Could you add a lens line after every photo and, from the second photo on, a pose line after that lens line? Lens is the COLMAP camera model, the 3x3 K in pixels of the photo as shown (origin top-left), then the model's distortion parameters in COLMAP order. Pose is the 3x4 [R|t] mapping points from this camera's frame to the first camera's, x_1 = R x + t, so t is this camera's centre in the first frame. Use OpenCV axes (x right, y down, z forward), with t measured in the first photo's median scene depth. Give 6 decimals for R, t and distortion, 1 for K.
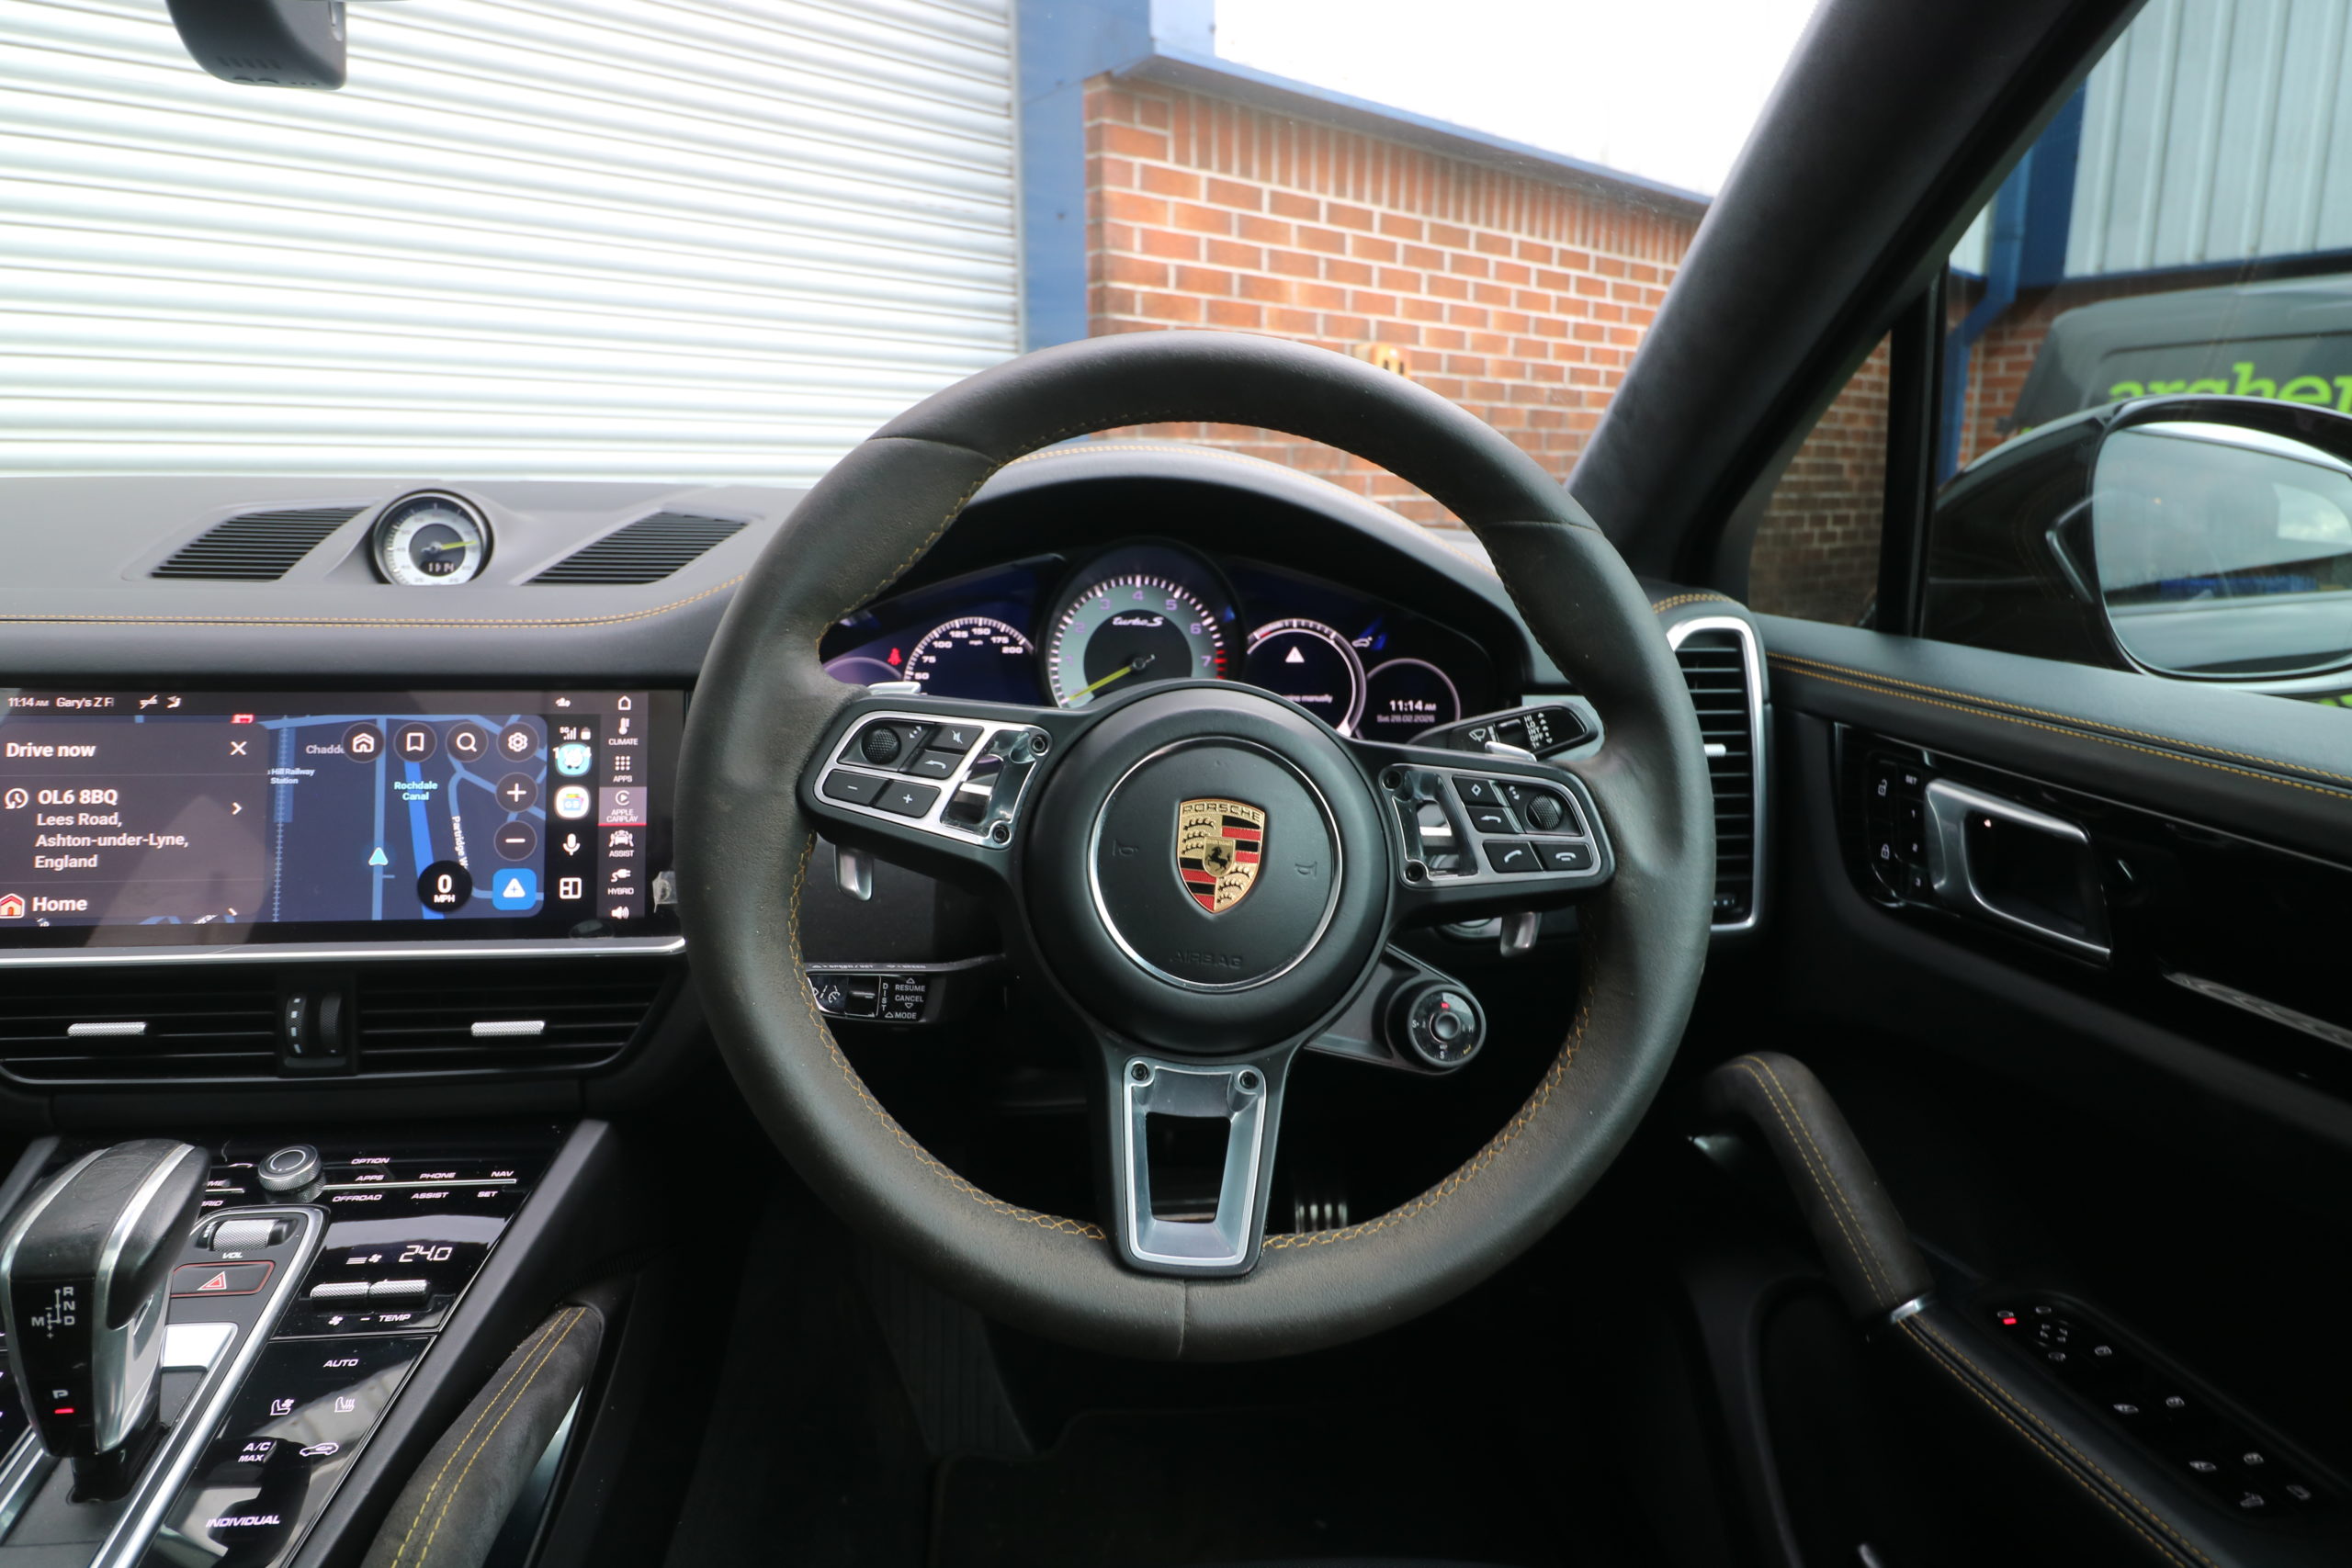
lens RADIAL K [[1336.8, 0, 1175.0], [0, 1336.8, 773.7], [0, 0, 1]] dist [0.004422, -0.010392]
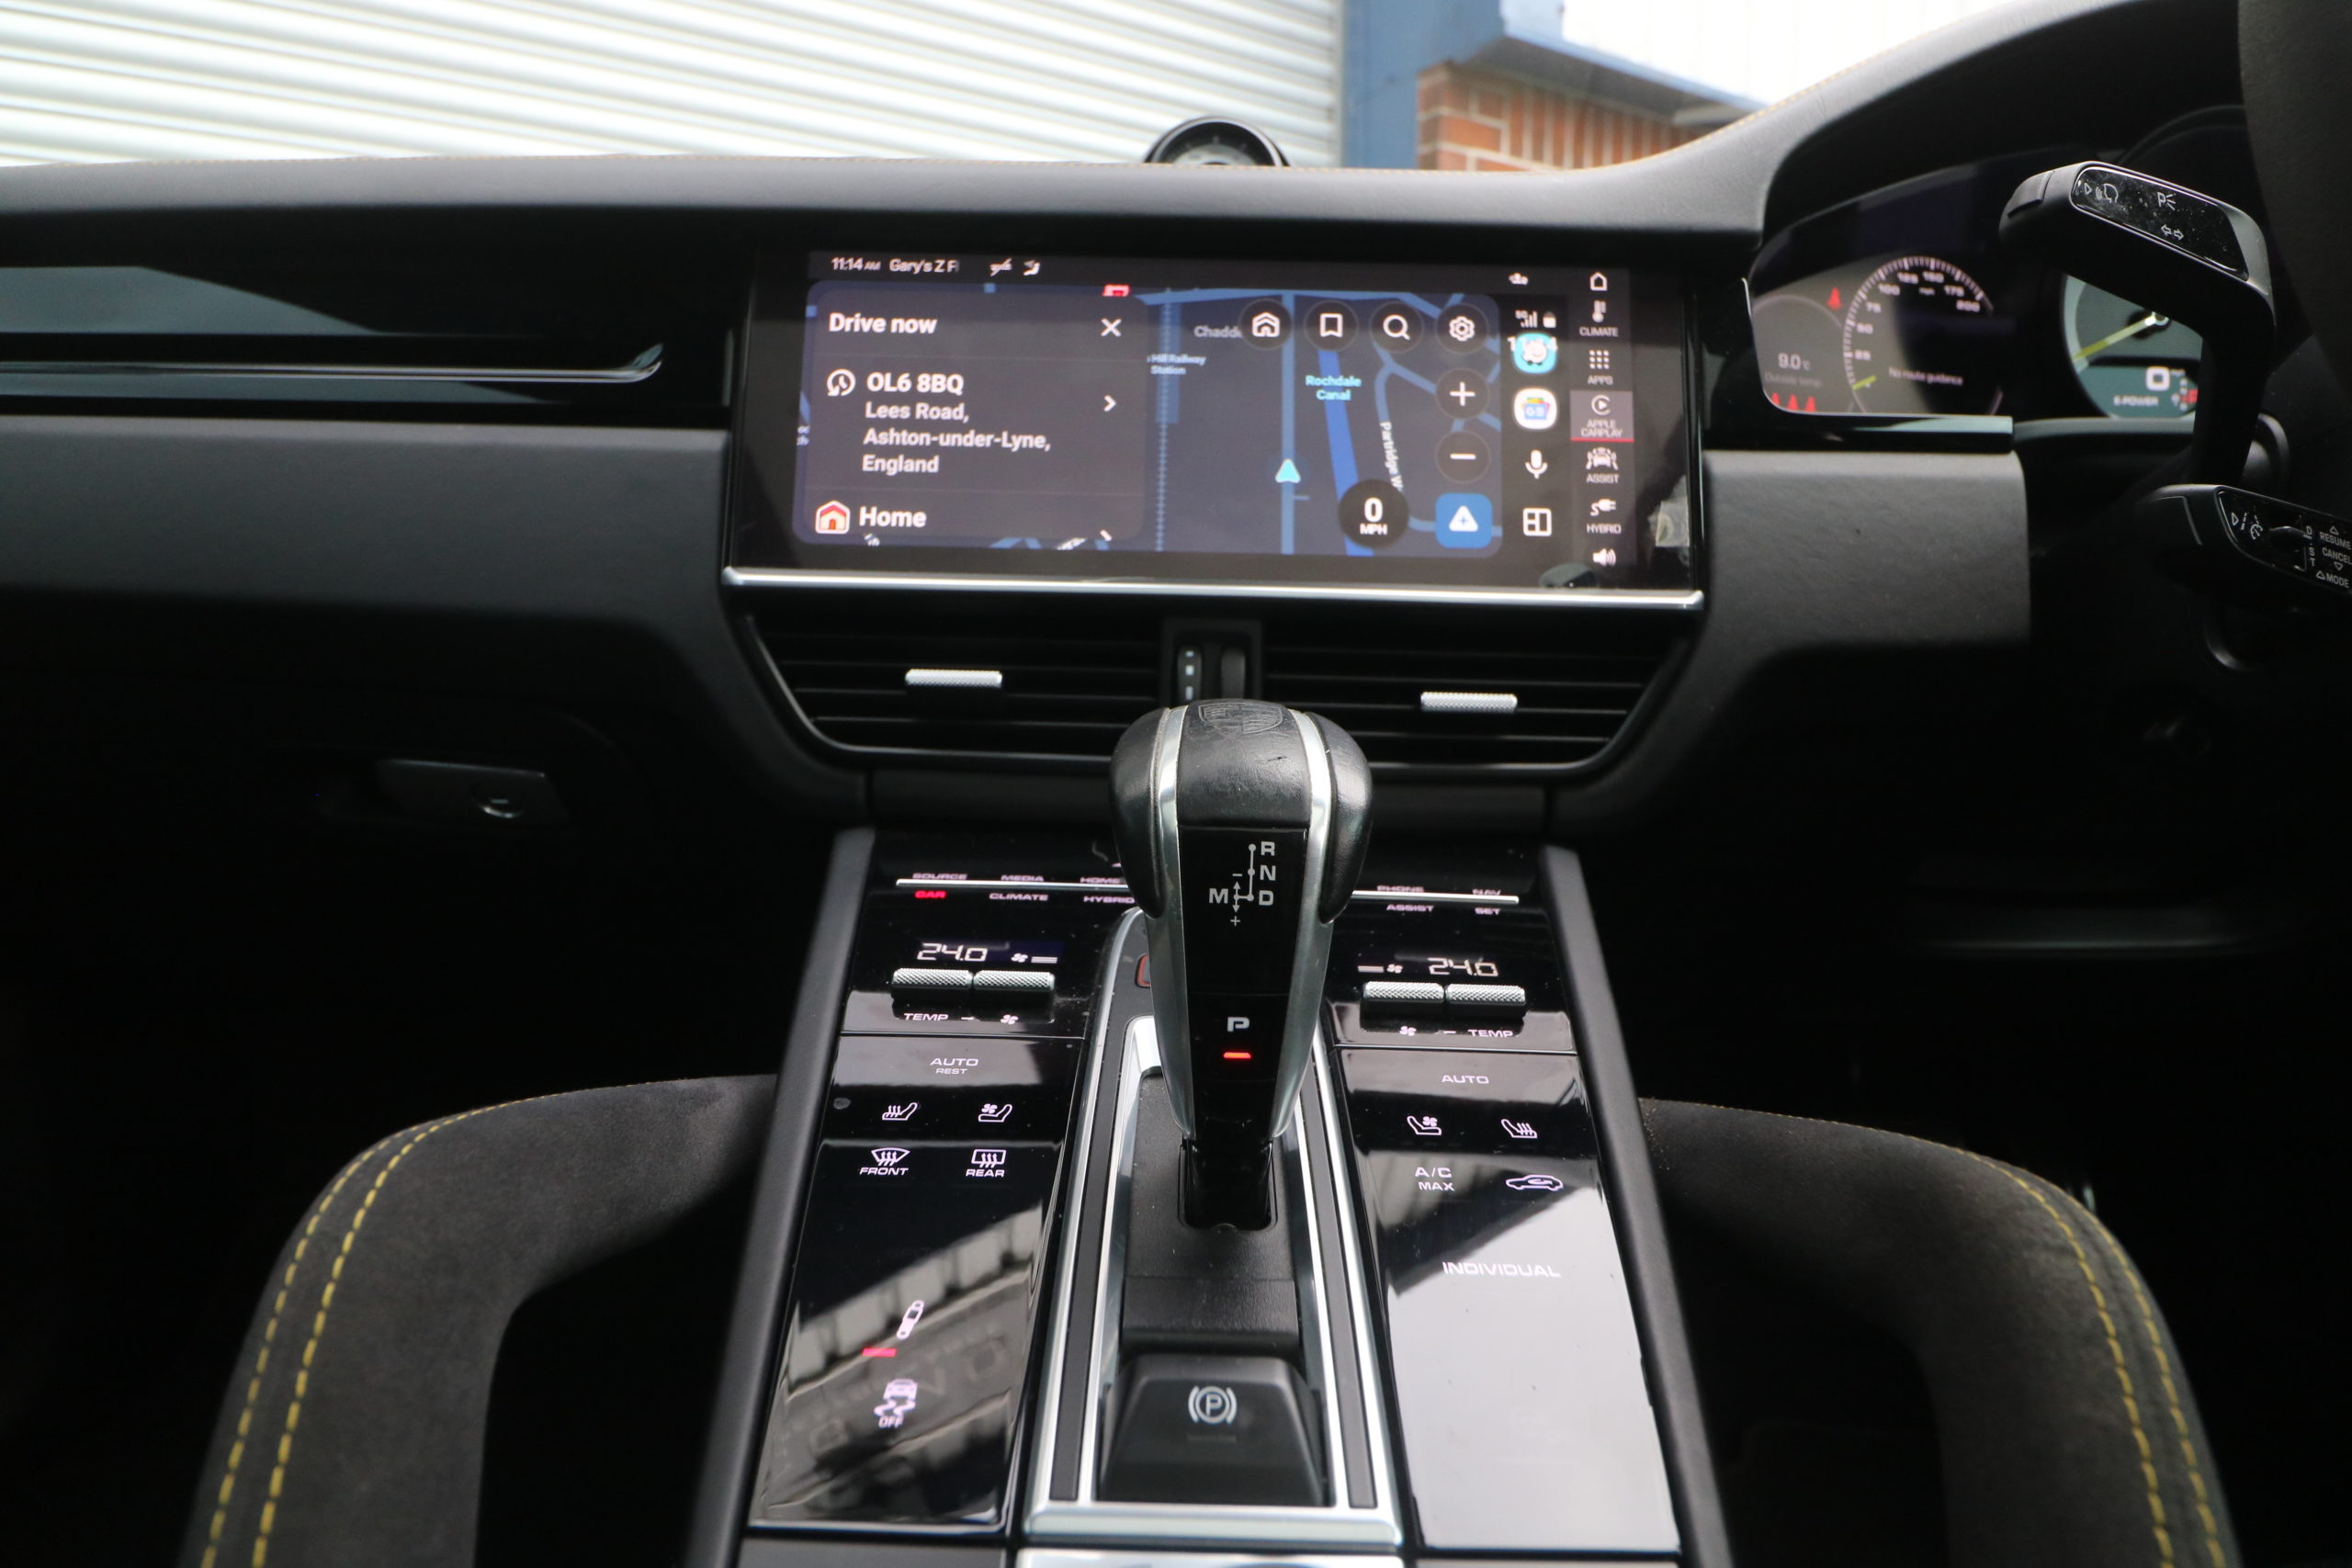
lens RADIAL K [[1336.8, 0, 1176.4], [0, 1336.8, 774.6], [0, 0, 1]] dist [0.004422, -0.010392]
pose [[0.991281, 0.020311, -0.130192, -0.541946], [-0.028470, 0.997724, -0.061120, 0.268618], [0.128655, 0.064294, 0.989603, 0.264613]]
